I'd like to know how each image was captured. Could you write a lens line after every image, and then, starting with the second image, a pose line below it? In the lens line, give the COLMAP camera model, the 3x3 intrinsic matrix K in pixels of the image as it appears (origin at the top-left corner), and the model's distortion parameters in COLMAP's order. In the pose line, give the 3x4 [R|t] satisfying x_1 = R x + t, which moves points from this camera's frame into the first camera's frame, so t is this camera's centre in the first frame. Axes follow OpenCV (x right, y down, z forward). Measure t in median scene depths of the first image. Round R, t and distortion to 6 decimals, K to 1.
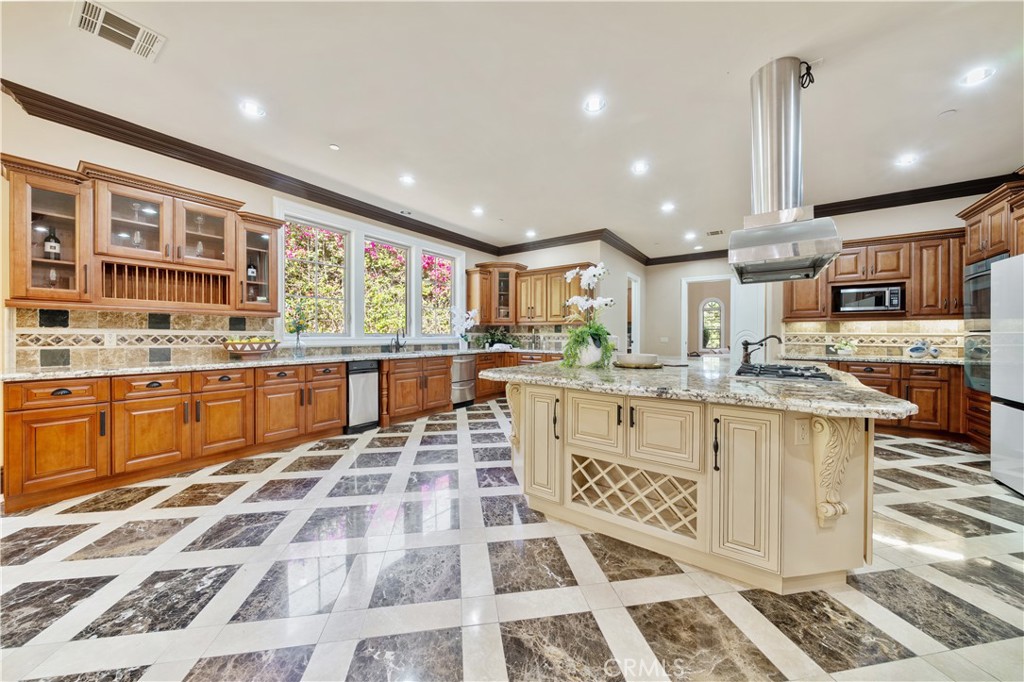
lens RADIAL K [[355.6, 0, 510.2], [0, 355.6, 335.9], [0, 0, 1]] dist [0.001324, 0.000006]
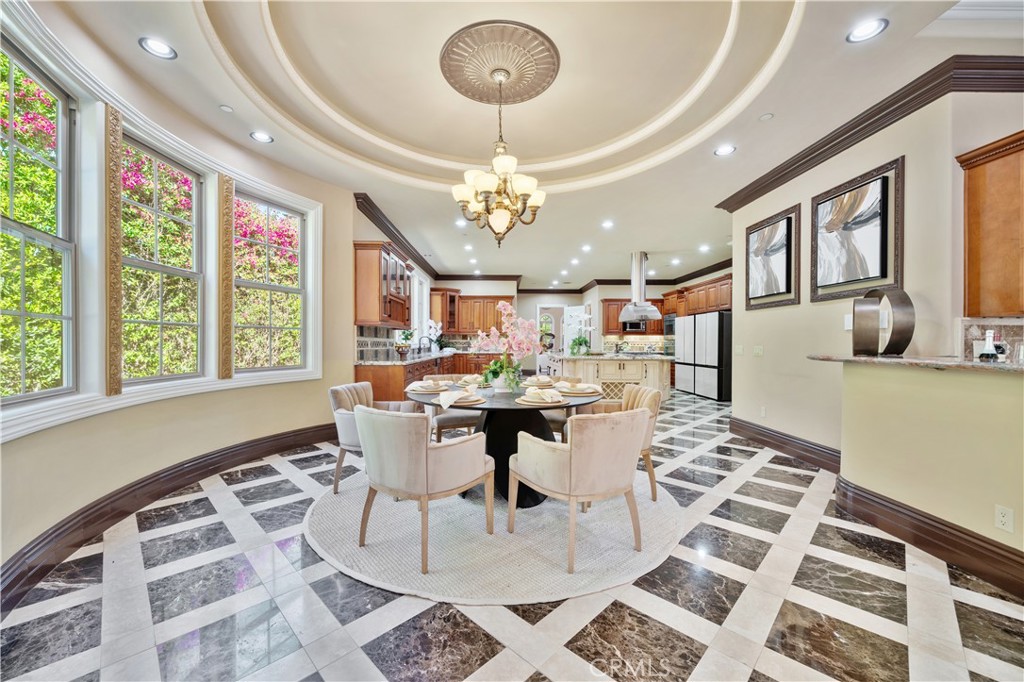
lens RADIAL K [[397.7, 0, 506.0], [0, 397.7, 336.3], [0, 0, 1]] dist [0.000898, 0.000142]
pose [[0.810758, 0.008575, 0.585318, -1.315729], [0.001511, 0.999859, -0.016741, 0.007360], [-0.585379, 0.014457, 0.810631, -0.652793]]
